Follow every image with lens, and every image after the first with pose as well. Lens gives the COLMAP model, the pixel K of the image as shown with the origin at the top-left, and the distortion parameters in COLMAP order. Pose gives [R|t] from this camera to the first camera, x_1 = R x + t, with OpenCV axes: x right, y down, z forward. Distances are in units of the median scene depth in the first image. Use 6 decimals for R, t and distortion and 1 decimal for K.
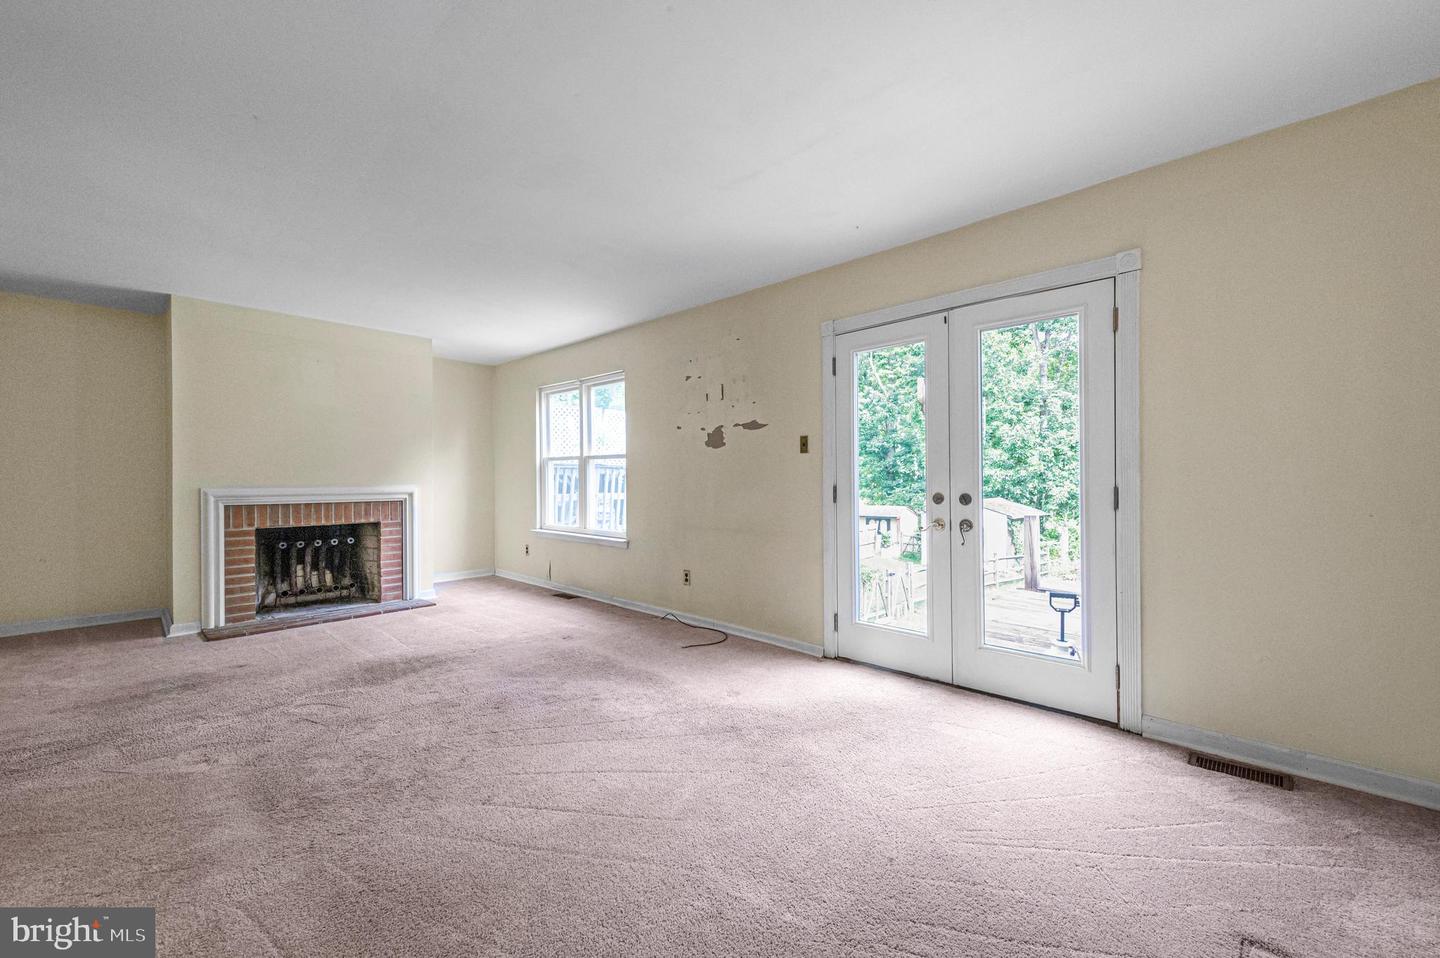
lens RADIAL K [[569.9, 0, 699.9], [0, 569.9, 477.5], [0, 0, 1]] dist [-0.000561, -0.000181]
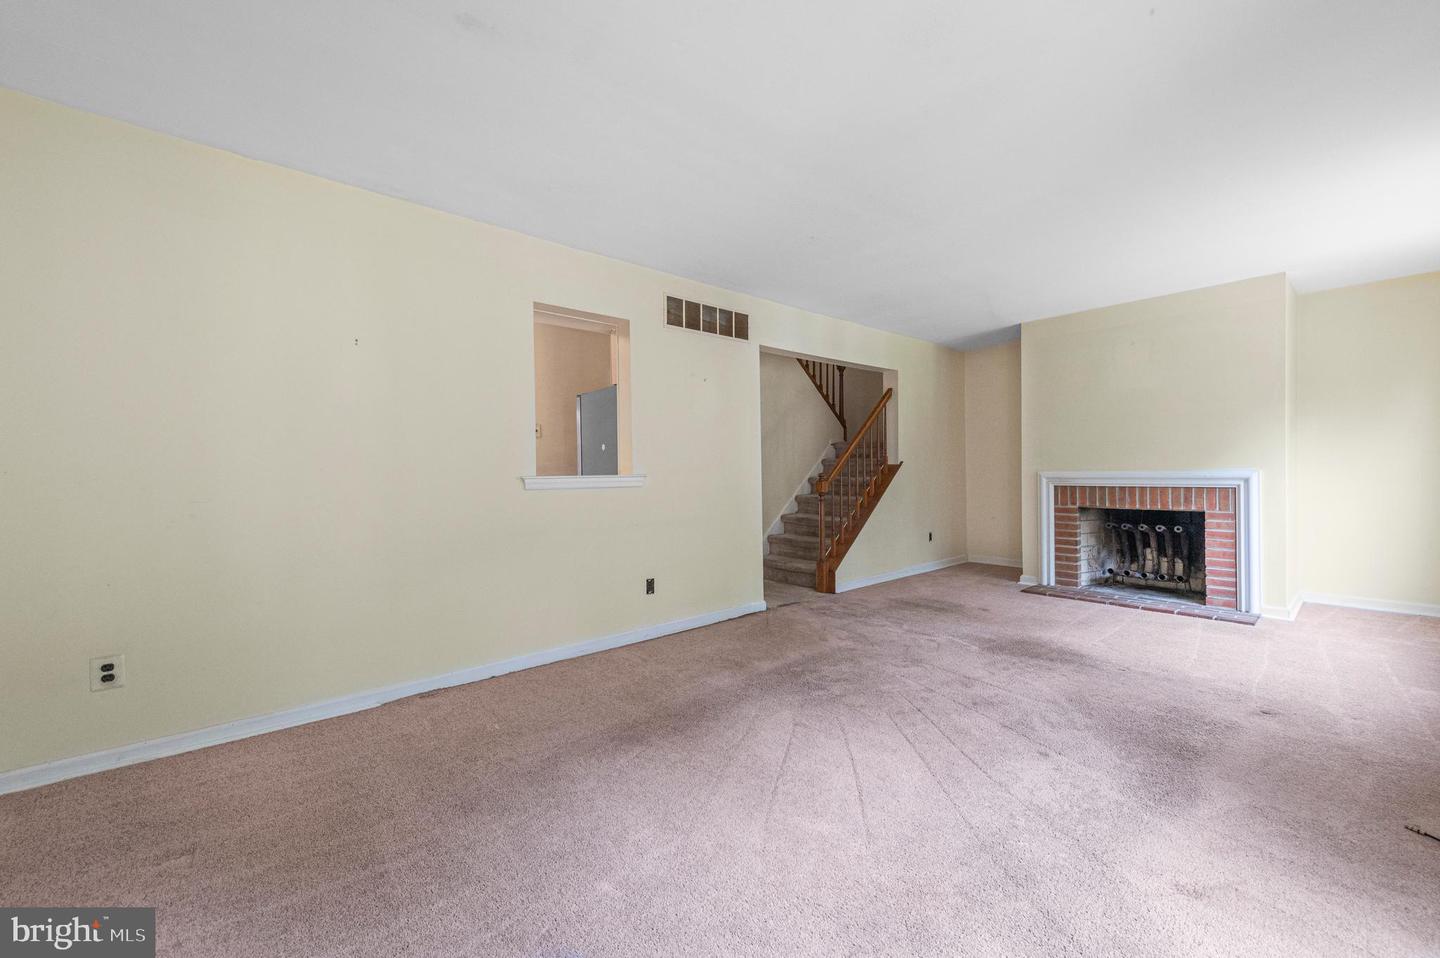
lens RADIAL K [[563.0, 0, 757.8], [0, 563.0, 474.4], [0, 0, 1]] dist [-0.000188, -0.000051]
pose [[-0.058629, 0.009683, -0.998233, 0.373599], [0.015695, 0.999838, 0.008777, 0.004959], [0.998156, -0.015153, -0.058771, 0.435739]]
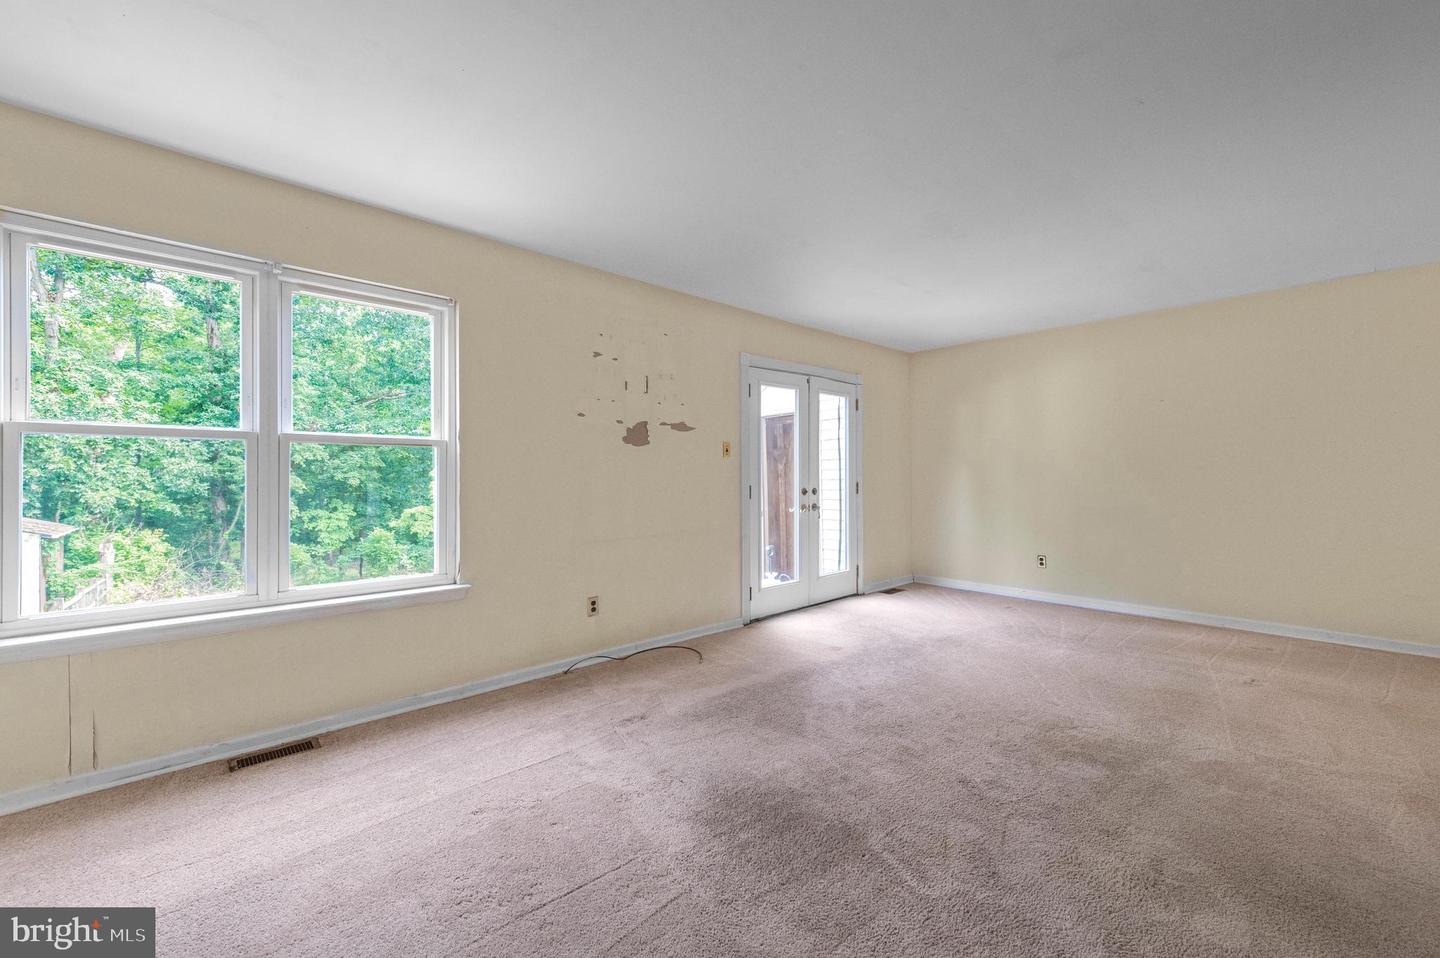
lens RADIAL K [[575.2, 0, 757.6], [0, 575.2, 471.9], [0, 0, 1]] dist [0.001031, 0.000110]
pose [[0.019088, 0.008829, 0.999779, -0.818744], [0.001889, 0.999959, -0.008866, -0.002905], [-0.999816, 0.002058, 0.019070, 0.760117]]
